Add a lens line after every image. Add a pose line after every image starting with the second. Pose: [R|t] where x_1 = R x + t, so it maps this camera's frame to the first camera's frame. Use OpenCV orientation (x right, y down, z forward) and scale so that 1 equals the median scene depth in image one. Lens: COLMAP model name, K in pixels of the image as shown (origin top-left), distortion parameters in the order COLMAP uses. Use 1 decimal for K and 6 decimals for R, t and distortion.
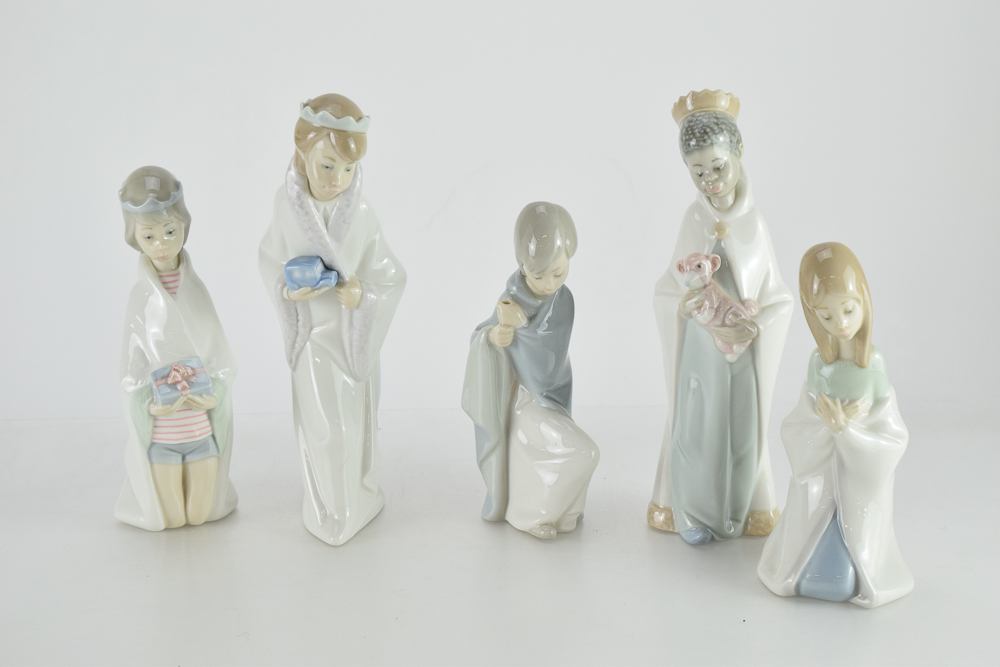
lens RADIAL K [[1792.6, 0, 500.1], [0, 1792.6, 339.6], [0, 0, 1]] dist [0.019481, 0.000000]
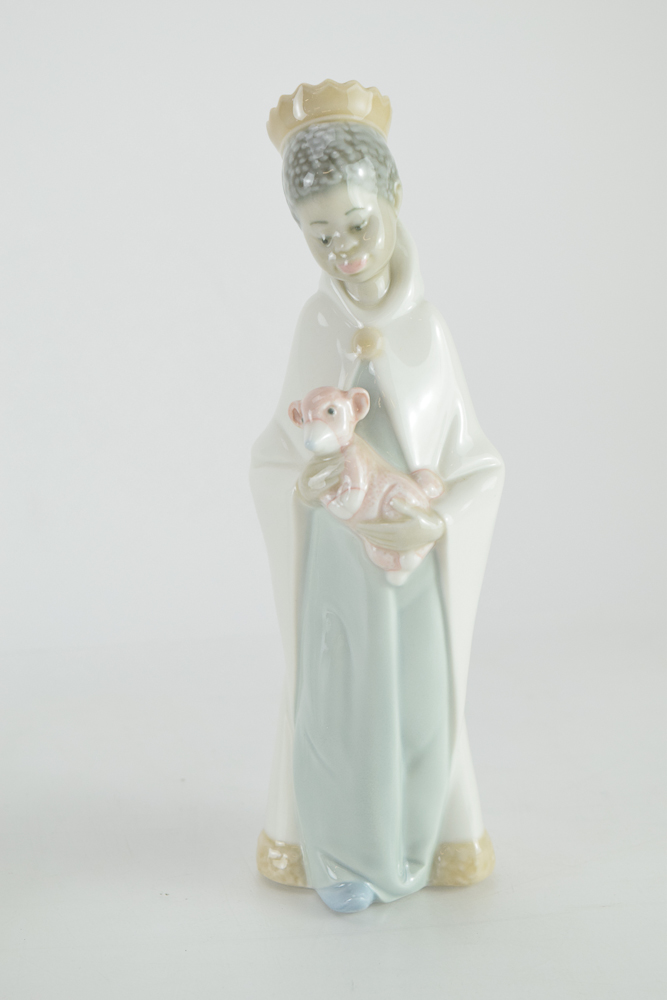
lens RADIAL K [[2001.3, 0, 335.2], [0, 2001.3, 493.3], [0, 0, 1]] dist [0.079785, 0.000000]
pose [[0.992277, -0.044857, 0.115649, 0.041118], [0.044632, 0.998993, 0.004532, -0.018666], [-0.115736, 0.000665, 0.993280, 0.395701]]
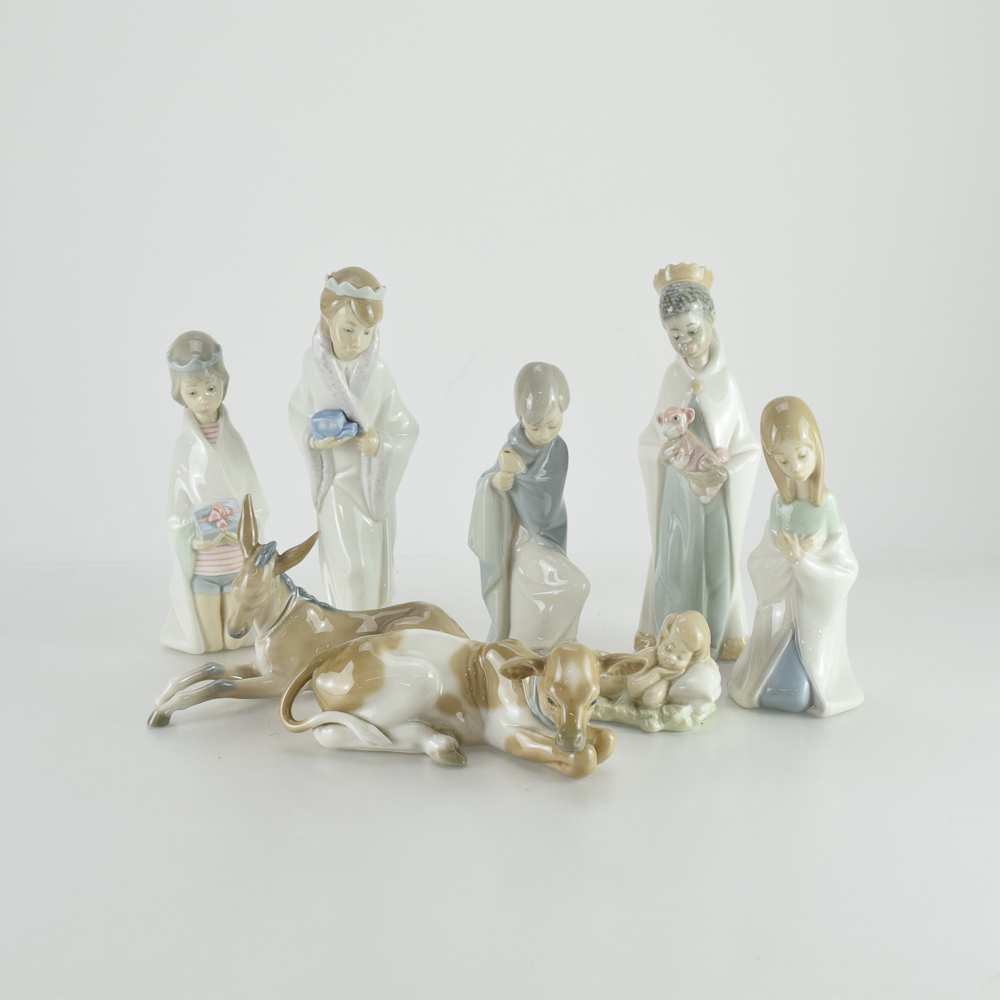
lens RADIAL K [[1843.7, 0, 500.9], [0, 1843.7, 492.1], [0, 0, 1]] dist [-0.030716, 0.000000]
pose [[0.999791, 0.001651, -0.020387, 0.023636], [-0.001982, 0.999866, -0.016231, 0.024149], [0.020357, 0.016268, 0.999660, -0.161973]]
